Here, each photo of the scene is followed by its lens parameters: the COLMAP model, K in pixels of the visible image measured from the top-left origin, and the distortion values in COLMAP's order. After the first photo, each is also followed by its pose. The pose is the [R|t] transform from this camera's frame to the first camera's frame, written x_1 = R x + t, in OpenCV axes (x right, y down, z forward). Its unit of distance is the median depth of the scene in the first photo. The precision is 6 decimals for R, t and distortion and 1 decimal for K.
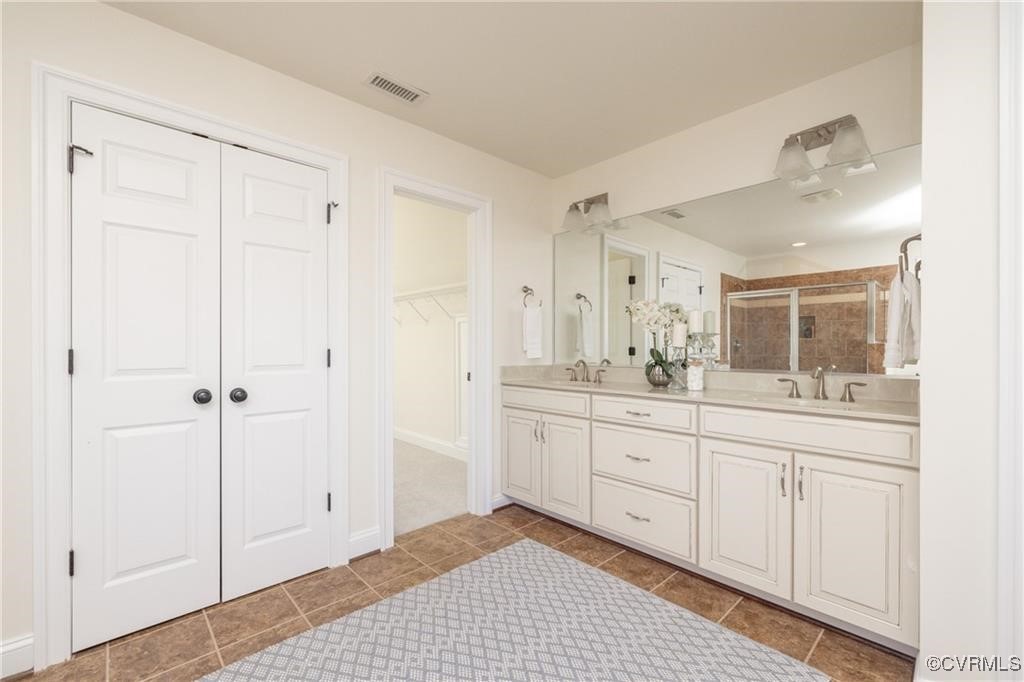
lens RADIAL K [[431.4, 0, 516.2], [0, 431.4, 348.7], [0, 0, 1]] dist [-0.002743, -0.000159]
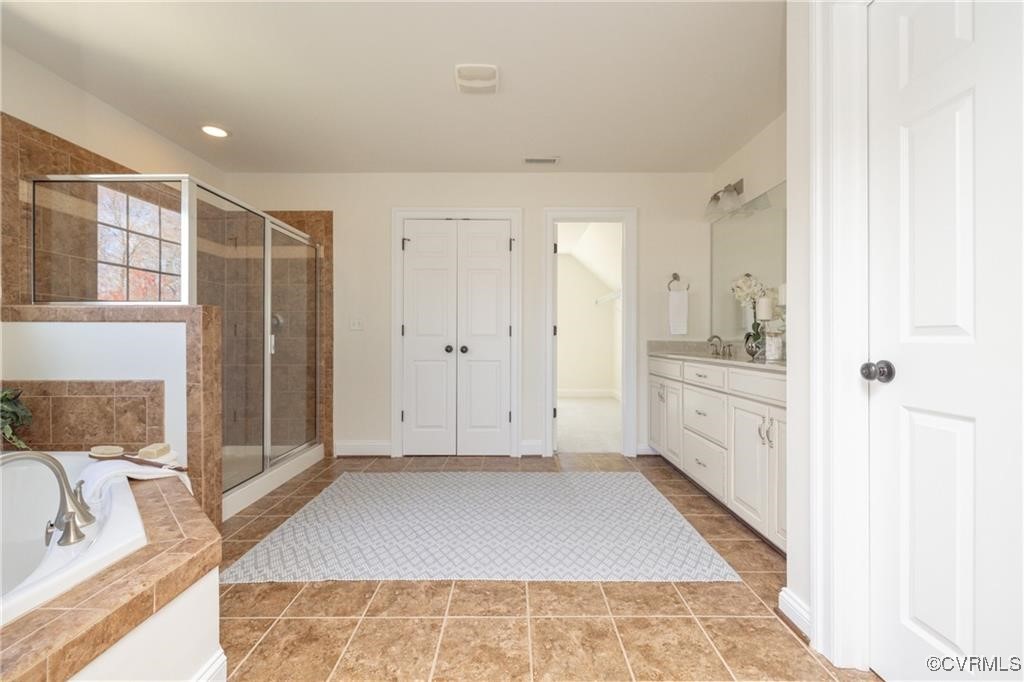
lens RADIAL K [[431.4, 0, 507.2], [0, 431.4, 339.7], [0, 0, 1]] dist [-0.002743, -0.000159]
pose [[0.727259, 0.005786, -0.686339, 0.707193], [-0.005841, 0.999980, 0.002241, 0.051882], [0.686338, 0.002379, 0.727278, -0.228817]]
